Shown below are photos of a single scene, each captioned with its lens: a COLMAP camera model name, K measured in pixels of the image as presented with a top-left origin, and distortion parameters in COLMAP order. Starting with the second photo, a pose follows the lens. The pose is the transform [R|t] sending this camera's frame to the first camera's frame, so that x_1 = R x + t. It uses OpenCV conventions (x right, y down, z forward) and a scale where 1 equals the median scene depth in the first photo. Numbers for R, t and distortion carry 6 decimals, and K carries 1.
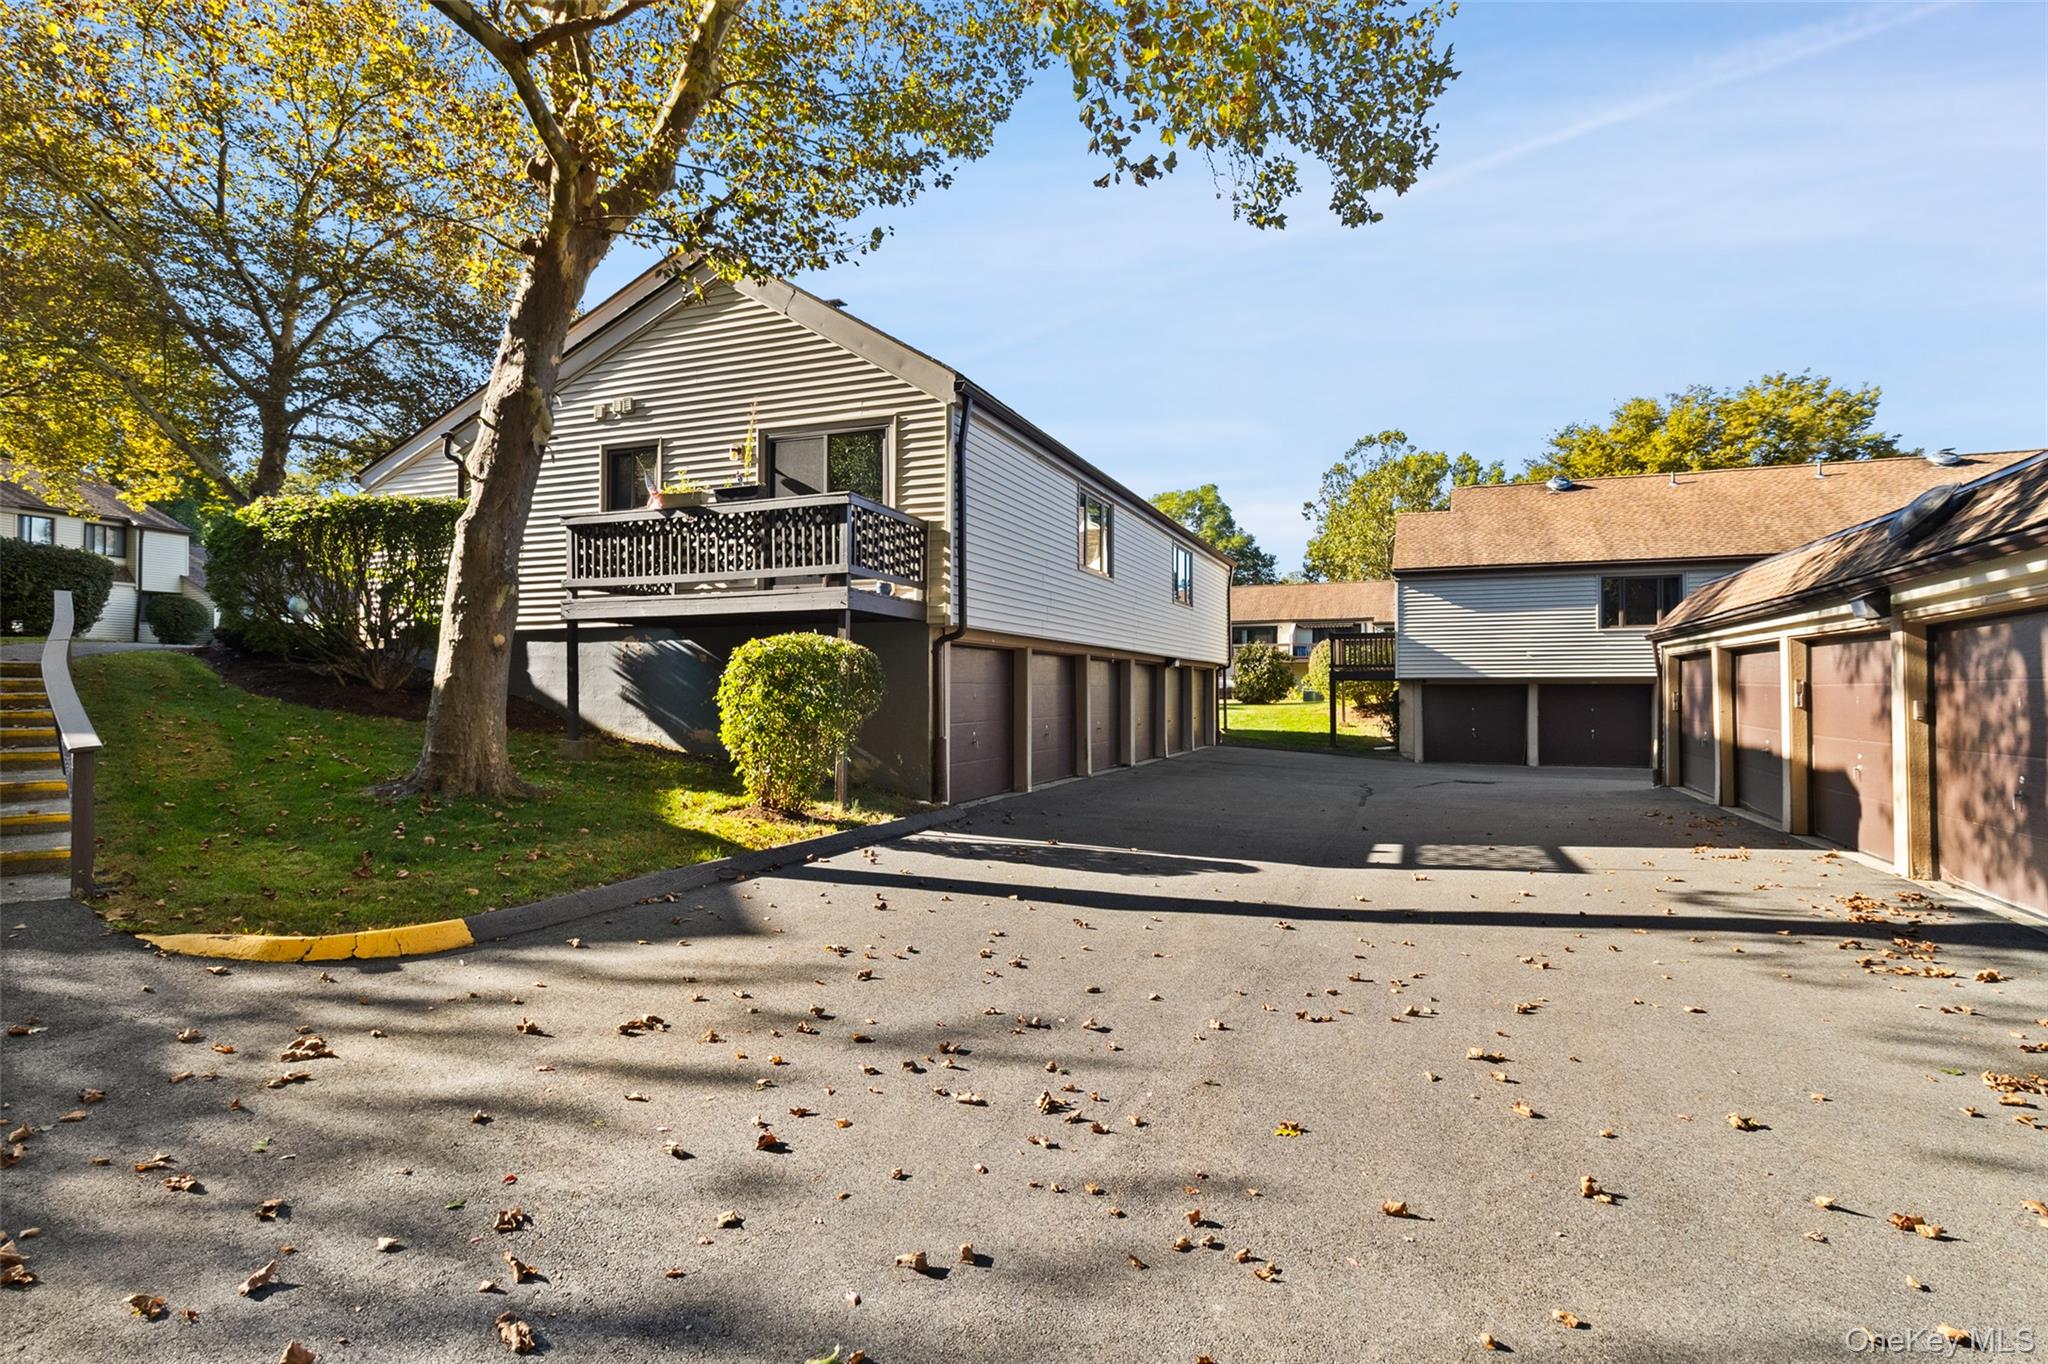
lens RADIAL K [[996.1, 0, 1066.1], [0, 996.1, 678.1], [0, 0, 1]] dist [0.000249, -0.002044]
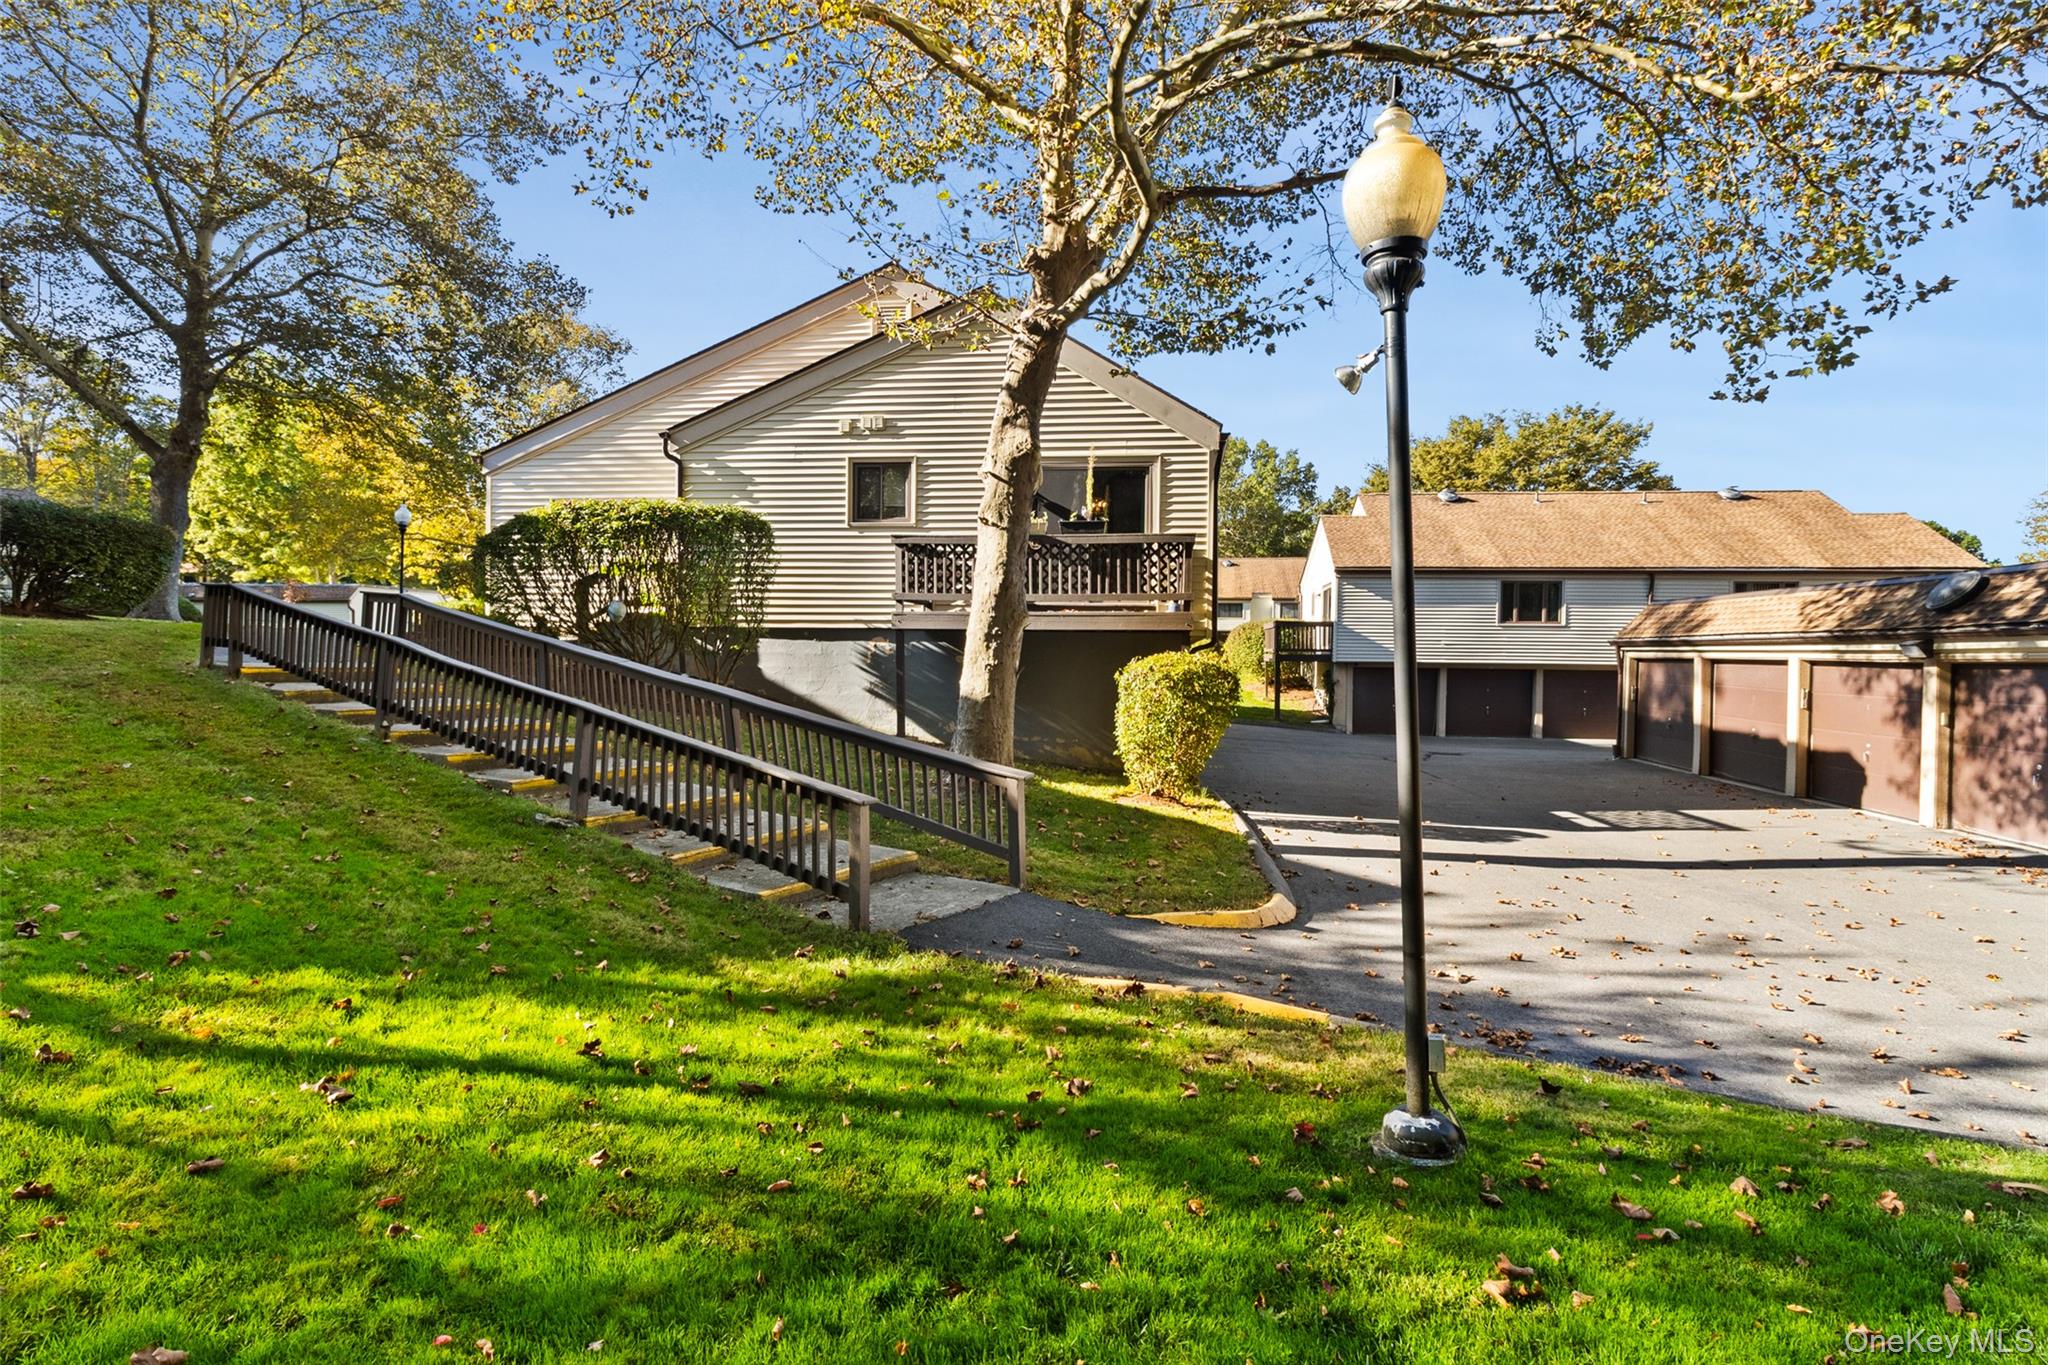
lens RADIAL K [[996.1, 0, 1059.5], [0, 996.1, 673.0], [0, 0, 1]] dist [0.000249, -0.002044]
pose [[0.972235, 0.005101, 0.233950, -0.586574], [-0.013388, 0.999337, 0.033848, -0.049735], [-0.233623, -0.036040, 0.971659, -0.122194]]
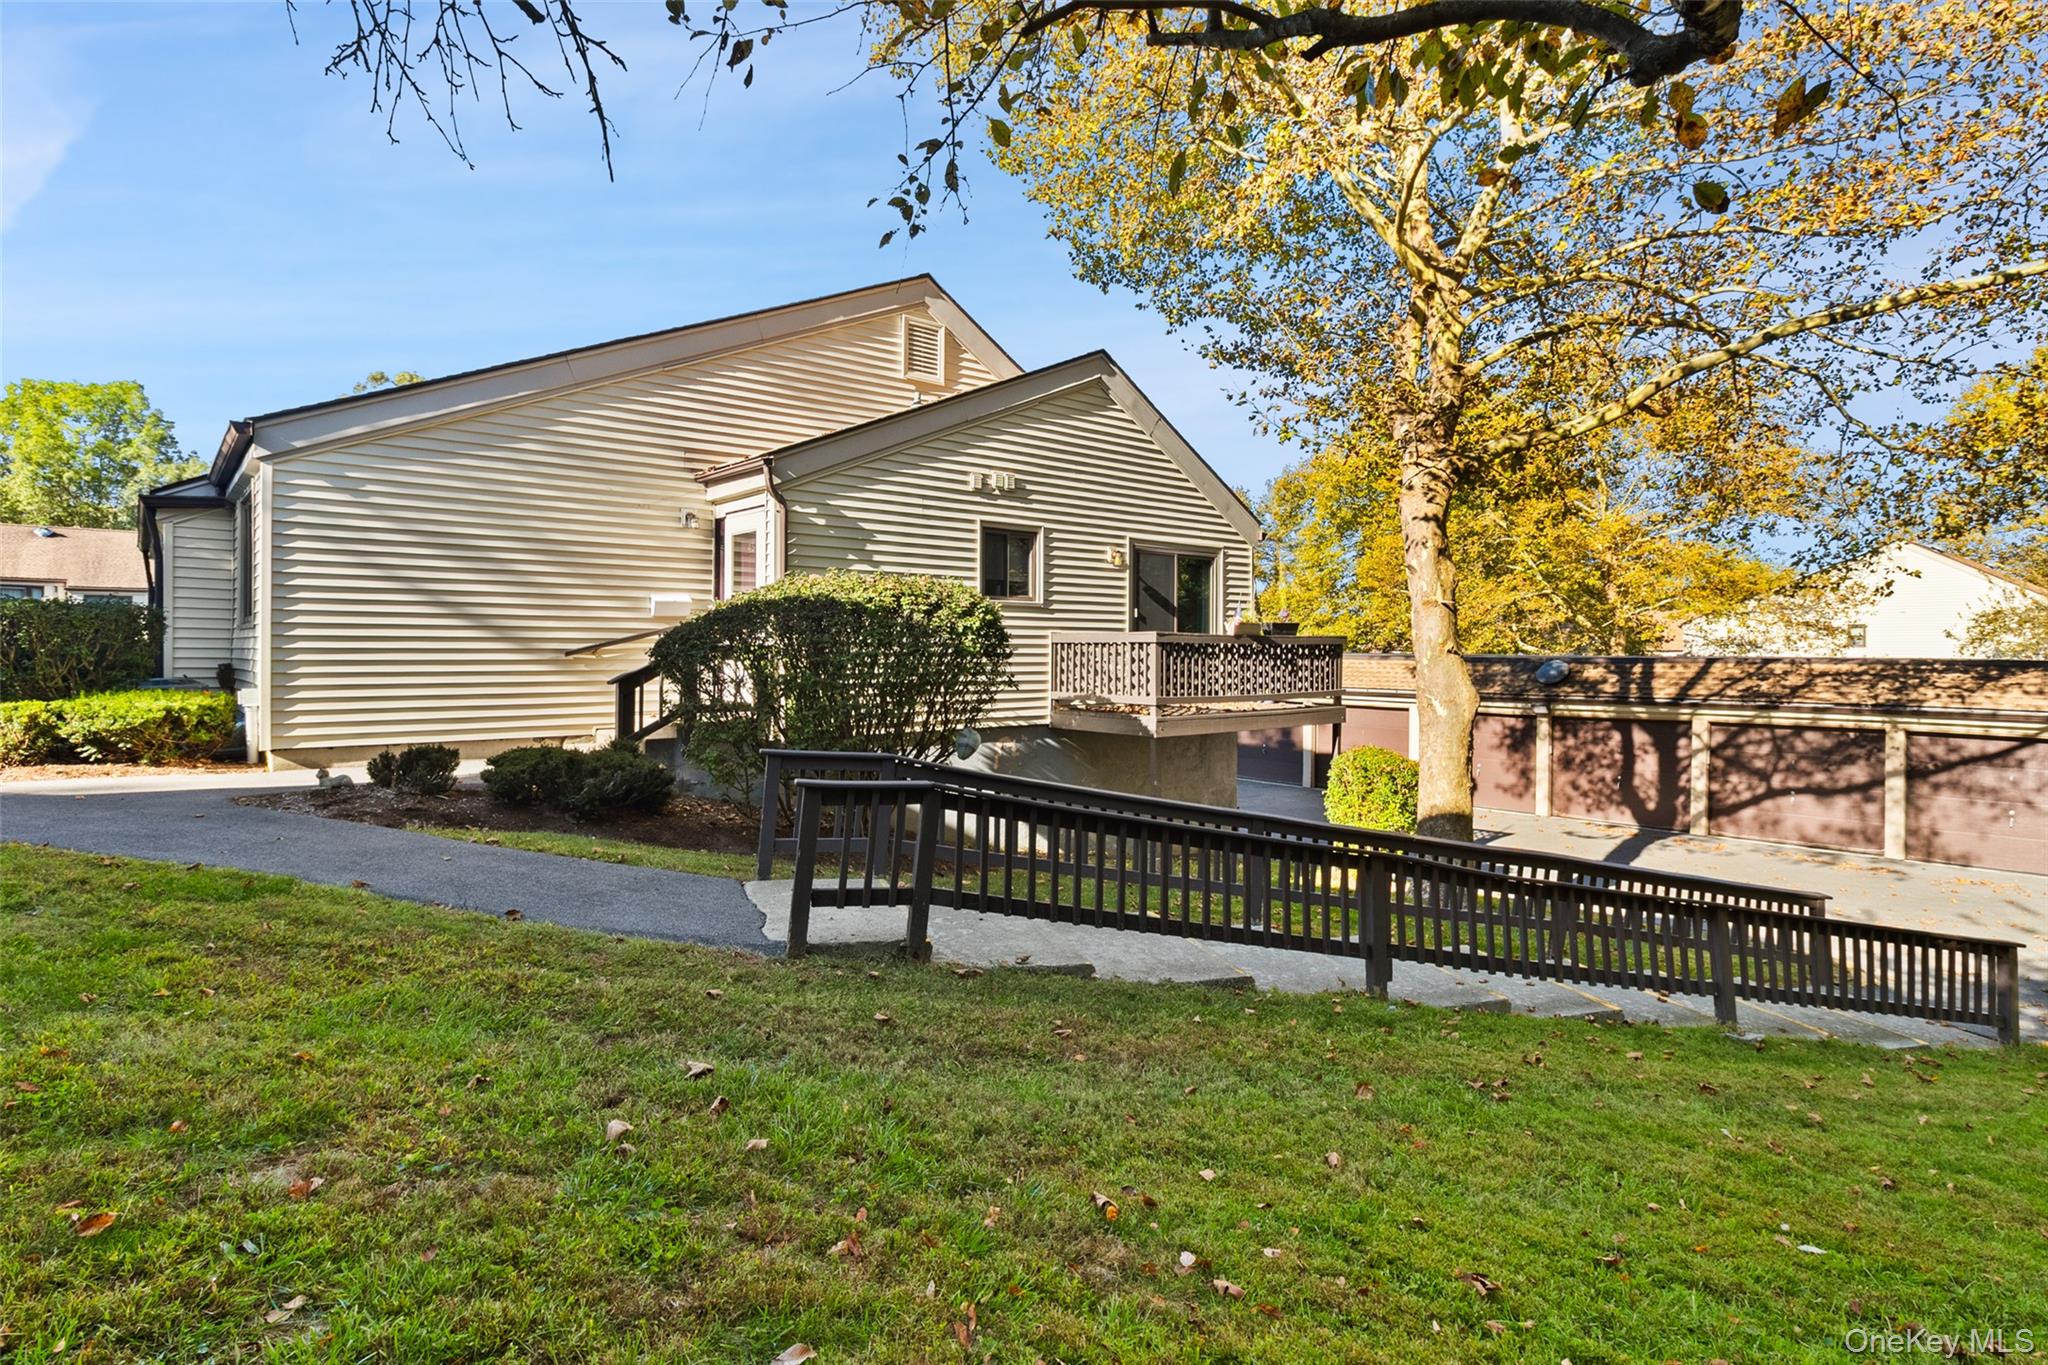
lens RADIAL K [[996.1, 0, 1018.9], [0, 996.1, 660.1], [0, 0, 1]] dist [0.000249, -0.002044]
pose [[0.508224, -0.006406, 0.861201, -1.430317], [-0.017130, 0.999699, 0.017545, -0.150402], [-0.861054, -0.023669, 0.507962, 0.617666]]
